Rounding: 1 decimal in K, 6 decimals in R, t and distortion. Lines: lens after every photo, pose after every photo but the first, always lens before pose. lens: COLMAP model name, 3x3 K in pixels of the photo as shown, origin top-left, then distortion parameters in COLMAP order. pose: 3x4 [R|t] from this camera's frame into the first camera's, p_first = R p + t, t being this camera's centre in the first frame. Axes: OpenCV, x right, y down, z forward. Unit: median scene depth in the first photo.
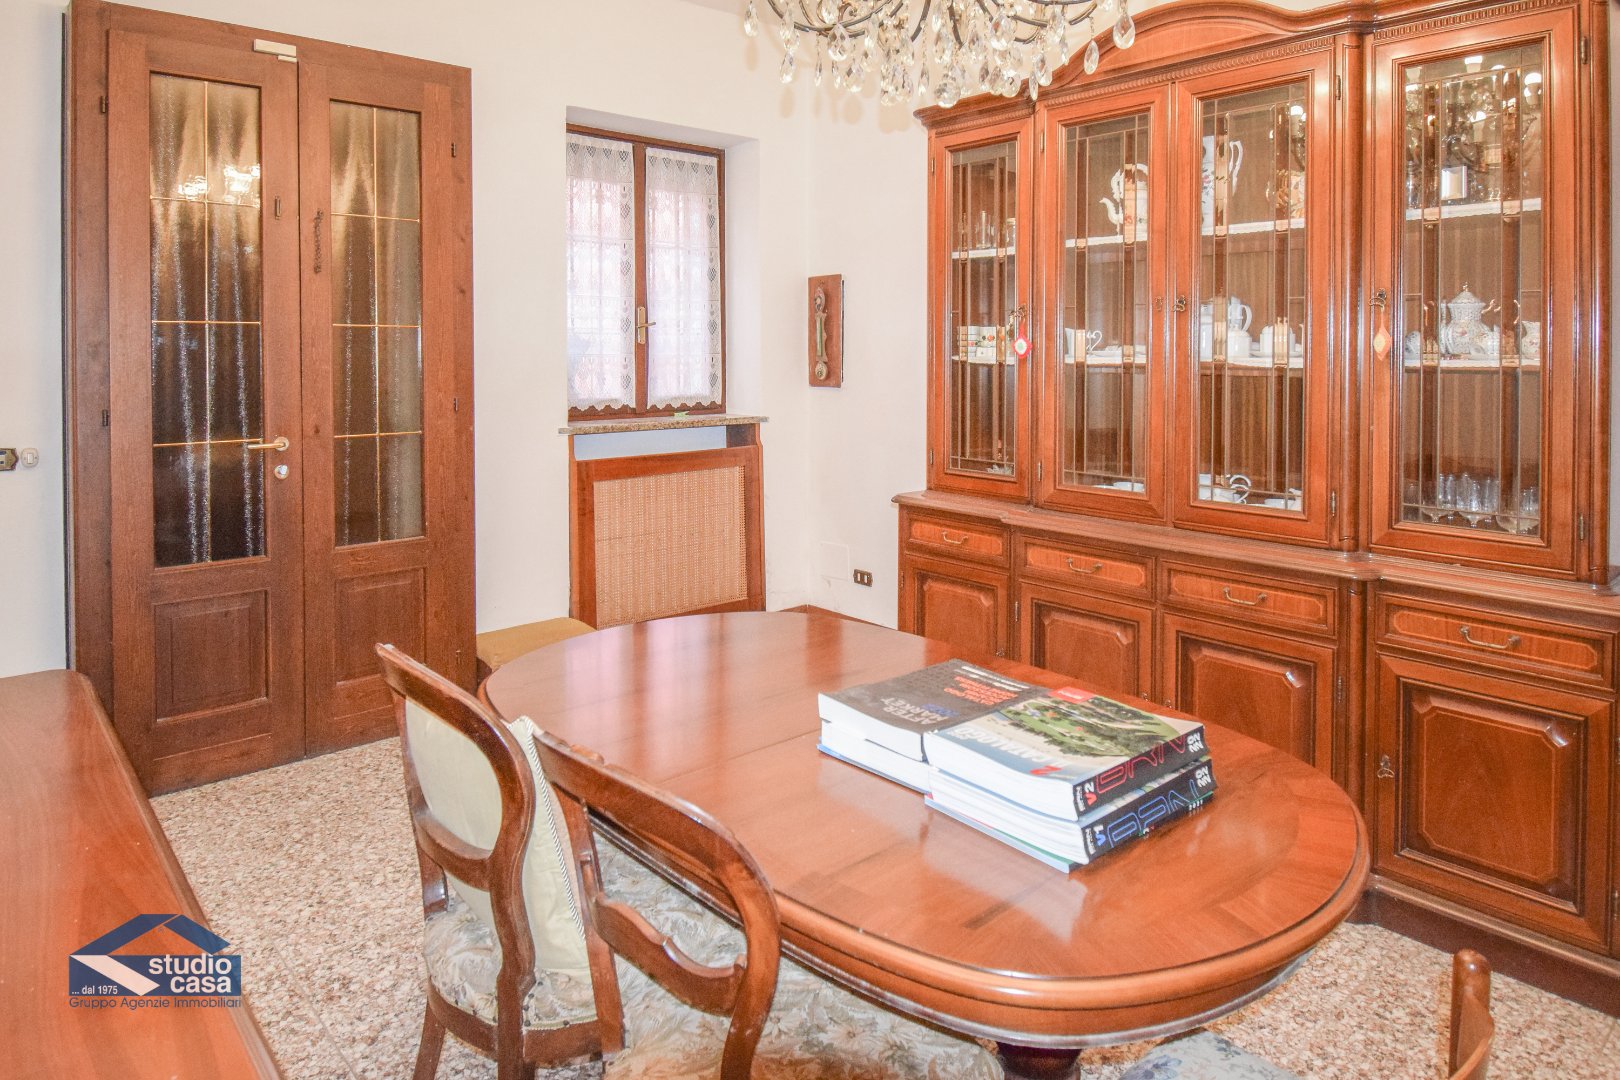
lens RADIAL K [[1016.8, 0, 814.2], [0, 1016.8, 378.5], [0, 0, 1]] dist [0.002711, -0.000606]
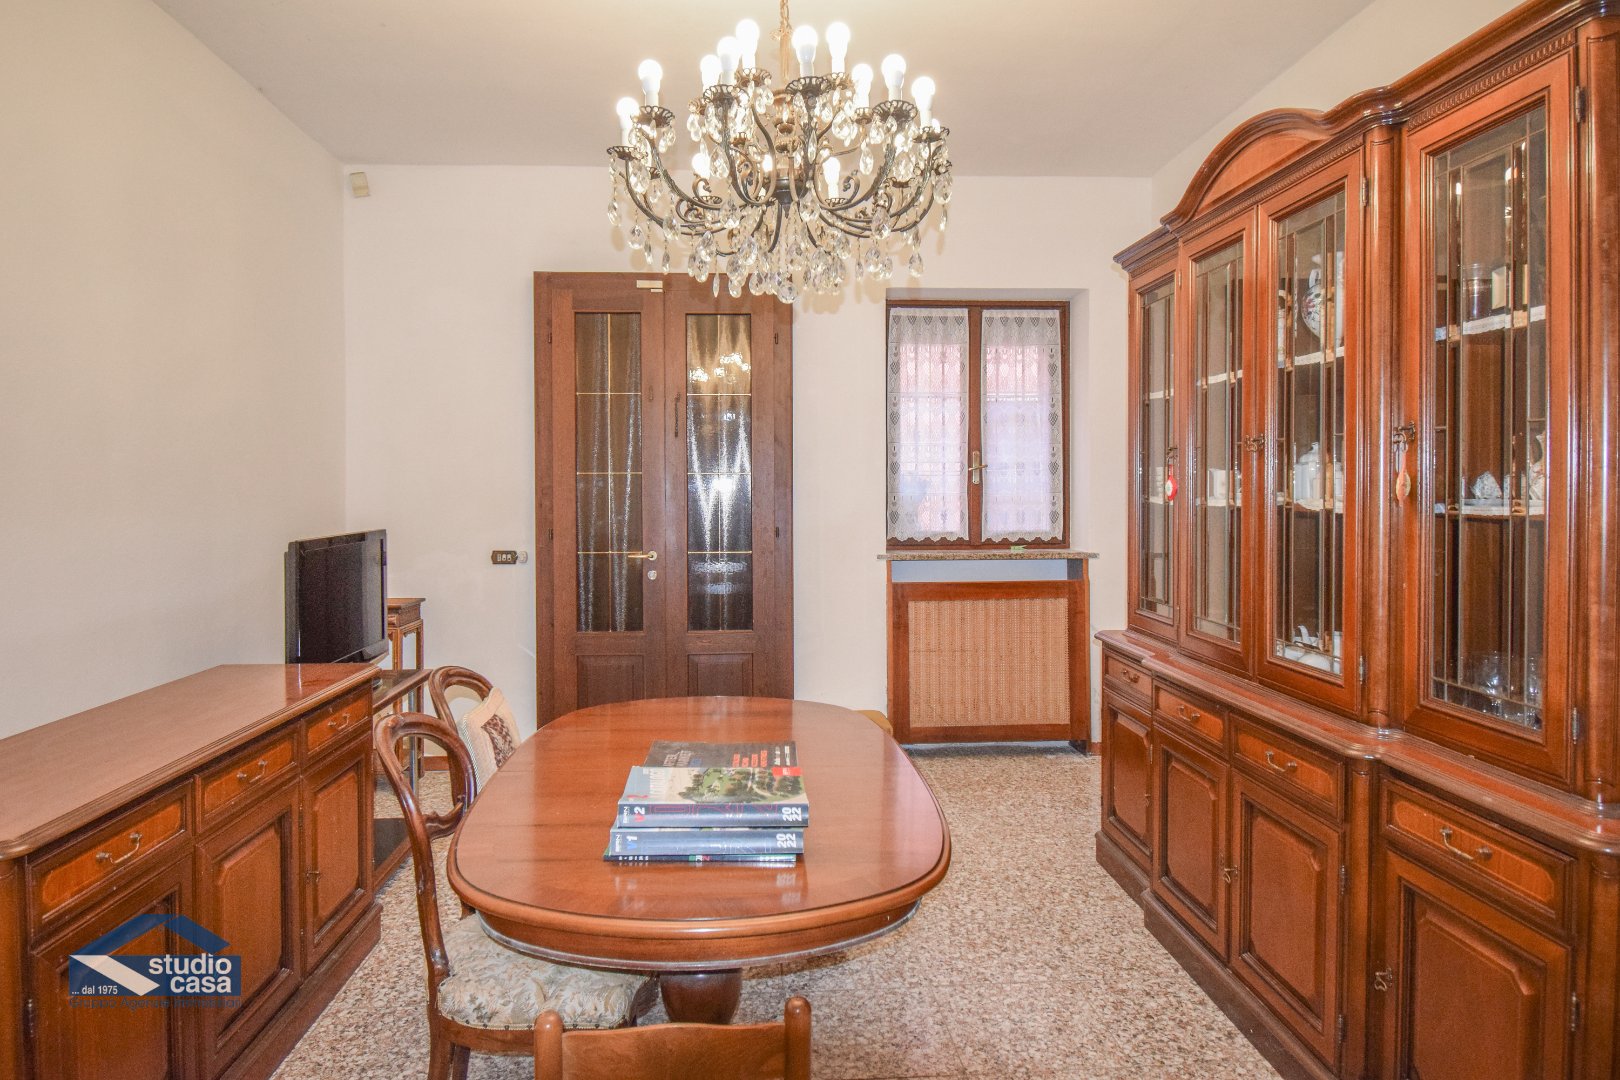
lens RADIAL K [[980.0, 0, 808.4], [0, 980.0, 485.7], [0, 0, 1]] dist [-0.010525, -0.022039]
pose [[0.787658, -0.003265, -0.616104, 0.660504], [-0.013537, 0.999653, -0.022604, -0.009328], [0.615963, 0.026144, 0.787341, 0.053495]]
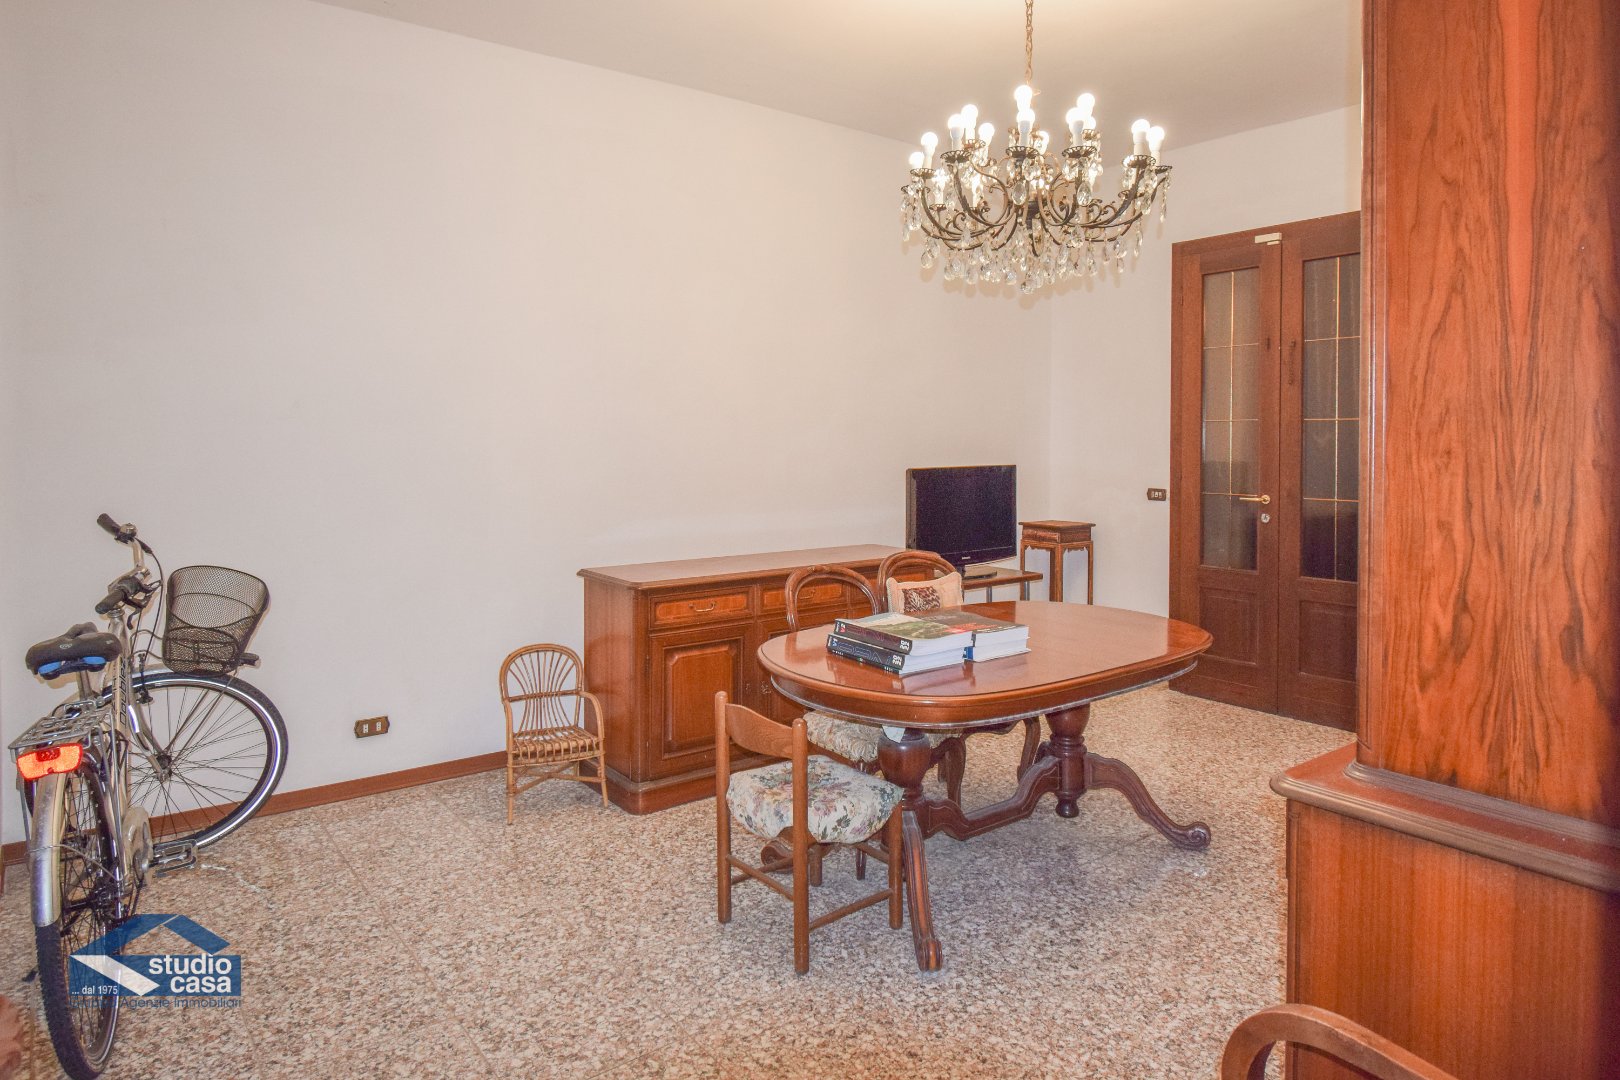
lens RADIAL K [[980.0, 0, 808.4], [0, 980.0, 485.7], [0, 0, 1]] dist [-0.010525, -0.022039]
pose [[-0.102921, 0.043133, -0.993754, 1.283253], [-0.027480, 0.998555, 0.046187, -0.006008], [0.994310, 0.032062, -0.101587, 0.616026]]
